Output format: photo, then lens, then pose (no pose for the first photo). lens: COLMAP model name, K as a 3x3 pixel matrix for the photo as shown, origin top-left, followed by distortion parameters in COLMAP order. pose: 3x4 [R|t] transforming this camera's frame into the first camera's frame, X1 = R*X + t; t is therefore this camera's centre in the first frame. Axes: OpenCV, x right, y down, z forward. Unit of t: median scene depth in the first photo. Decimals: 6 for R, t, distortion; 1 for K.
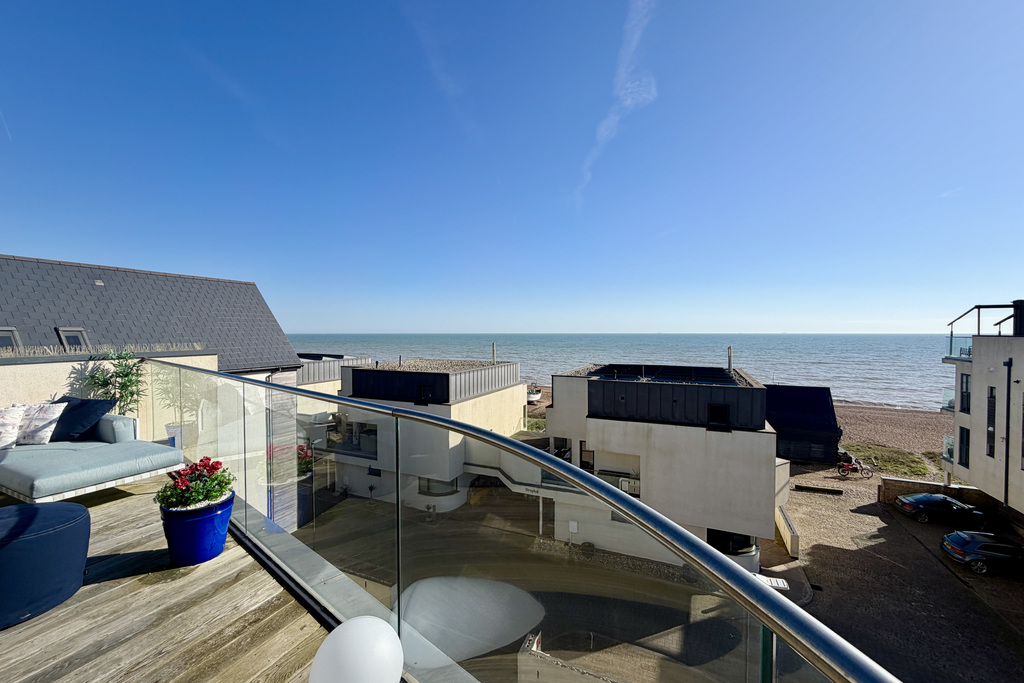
lens RADIAL K [[407.2, 0, 509.5], [0, 407.2, 348.8], [0, 0, 1]] dist [-0.003081, 0.001221]
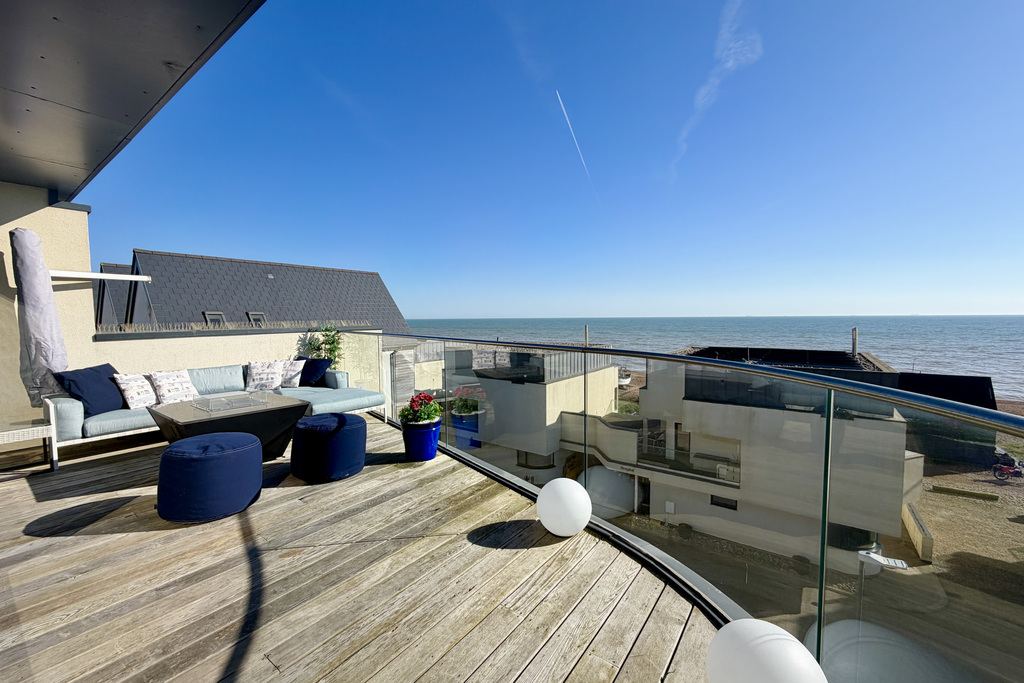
lens RADIAL K [[407.2, 0, 513.7], [0, 407.2, 339.6], [0, 0, 1]] dist [-0.003081, 0.001221]
pose [[0.980211, 0.004809, -0.197900, -0.021000], [-0.001852, 0.999884, 0.015129, 0.008322], [0.197949, -0.014463, 0.980106, -0.053487]]
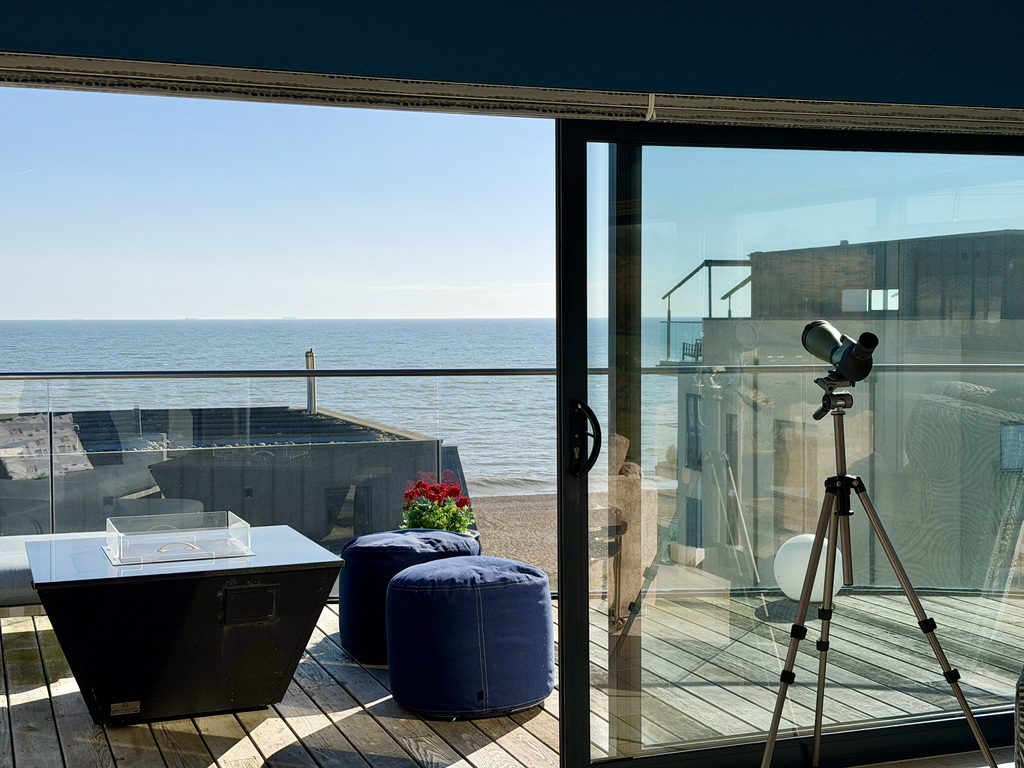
lens RADIAL K [[1434.0, 0, 509.5], [0, 1434.0, 387.6], [0, 0, 1]] dist [0.130305, 0.000000]
pose [[0.705252, -0.038510, 0.707910, -0.345304], [0.033456, 0.999219, 0.021026, 0.008860], [-0.708167, 0.008856, 0.705990, -0.120819]]
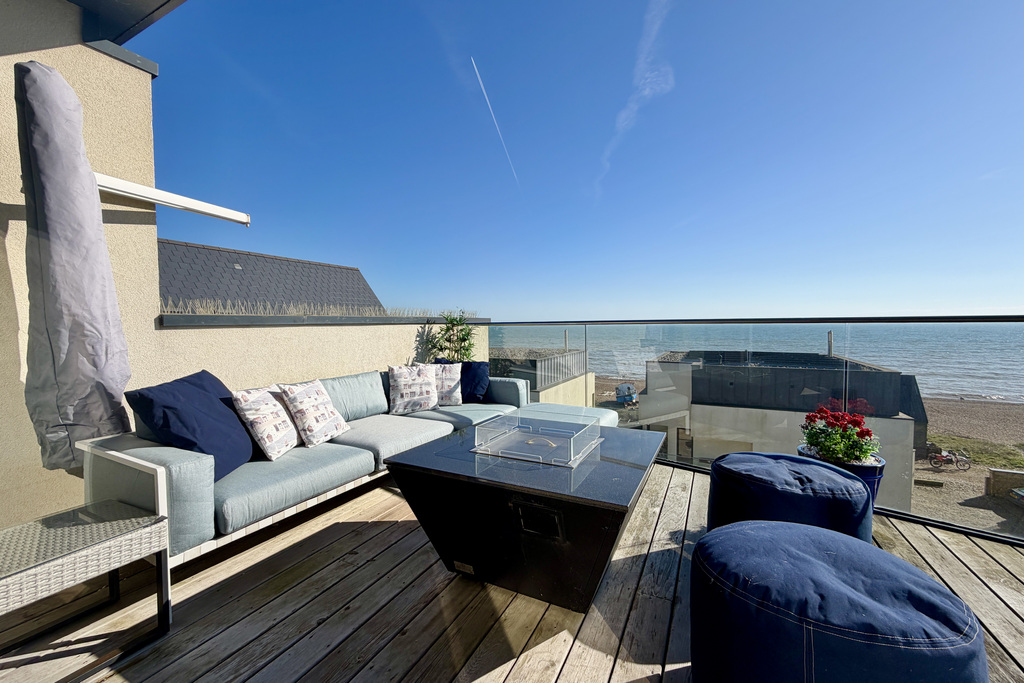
lens RADIAL K [[407.2, 0, 512.3], [0, 407.2, 339.8], [0, 0, 1]] dist [-0.003081, 0.001221]
pose [[0.999300, -0.004341, -0.037170, -0.203489], [0.004202, 0.999984, -0.003793, 0.018034], [0.037186, 0.003634, 0.999302, 0.015136]]
